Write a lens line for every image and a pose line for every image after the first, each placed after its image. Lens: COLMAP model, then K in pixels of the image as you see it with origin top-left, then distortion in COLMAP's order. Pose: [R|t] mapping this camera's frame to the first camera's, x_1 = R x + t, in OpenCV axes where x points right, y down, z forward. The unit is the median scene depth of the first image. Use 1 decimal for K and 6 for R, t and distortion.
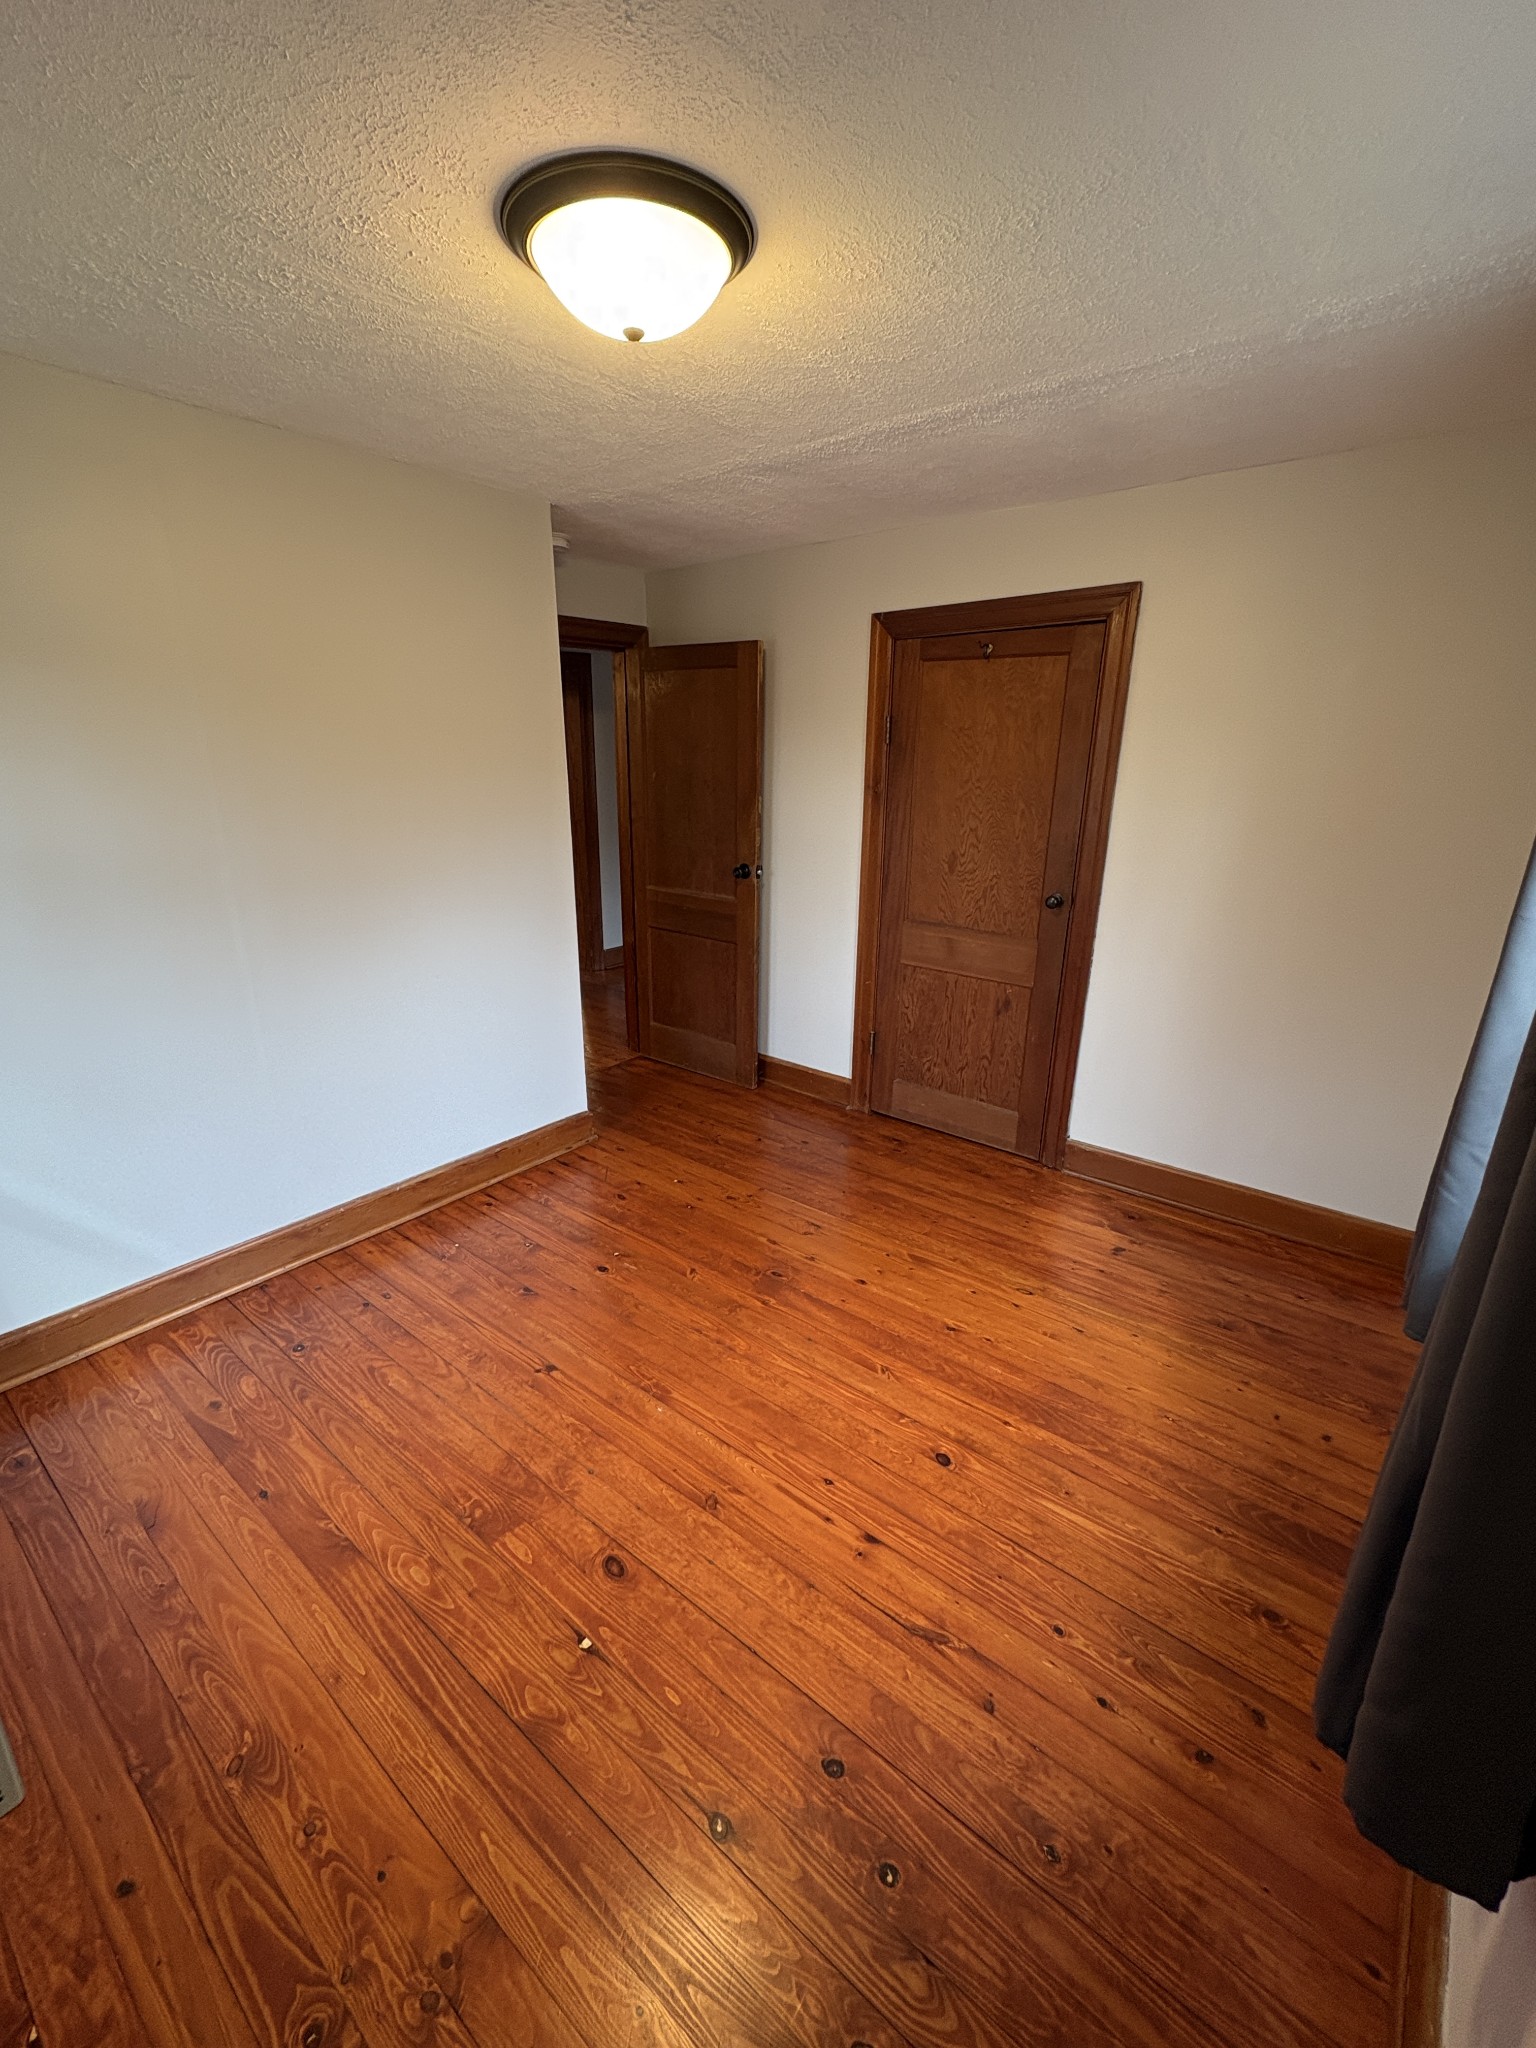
lens RADIAL K [[974.3, 0, 765.0], [0, 974.3, 1020.8], [0, 0, 1]] dist [-0.001208, 0.000402]
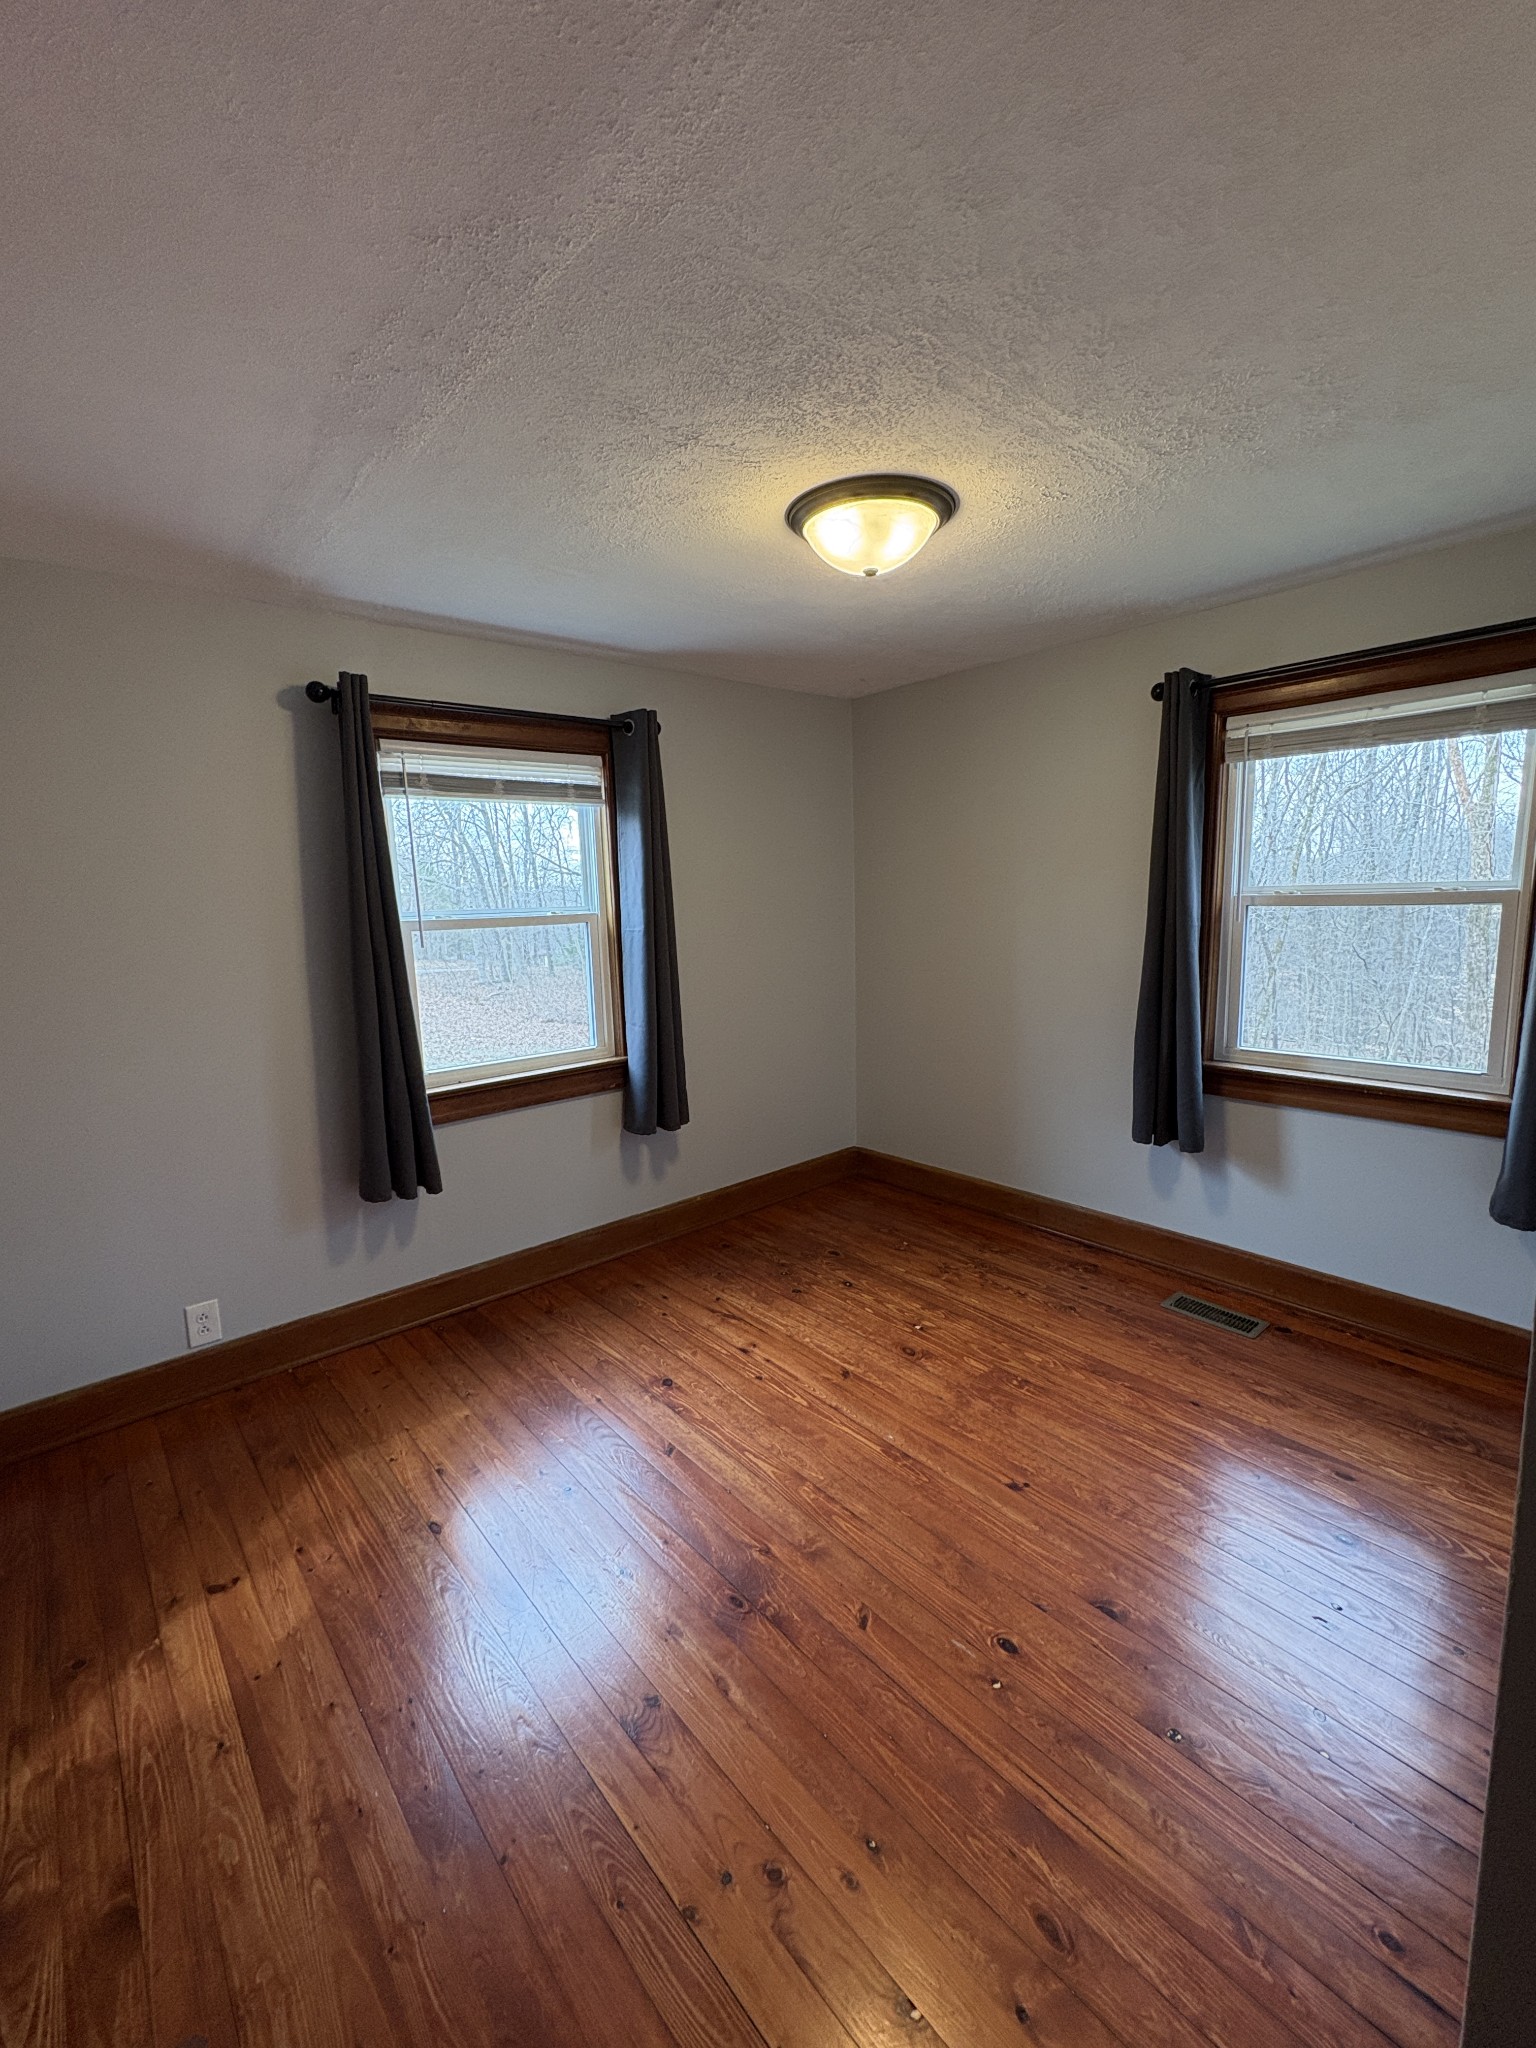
lens RADIAL K [[974.3, 0, 765.0], [0, 974.3, 1020.8], [0, 0, 1]] dist [-0.001208, 0.000402]
pose [[-0.986517, 0.003741, 0.163617, -0.160633], [0.069381, 0.915015, 0.397408, -0.503030], [-0.148225, 0.403402, -0.902938, 1.952680]]
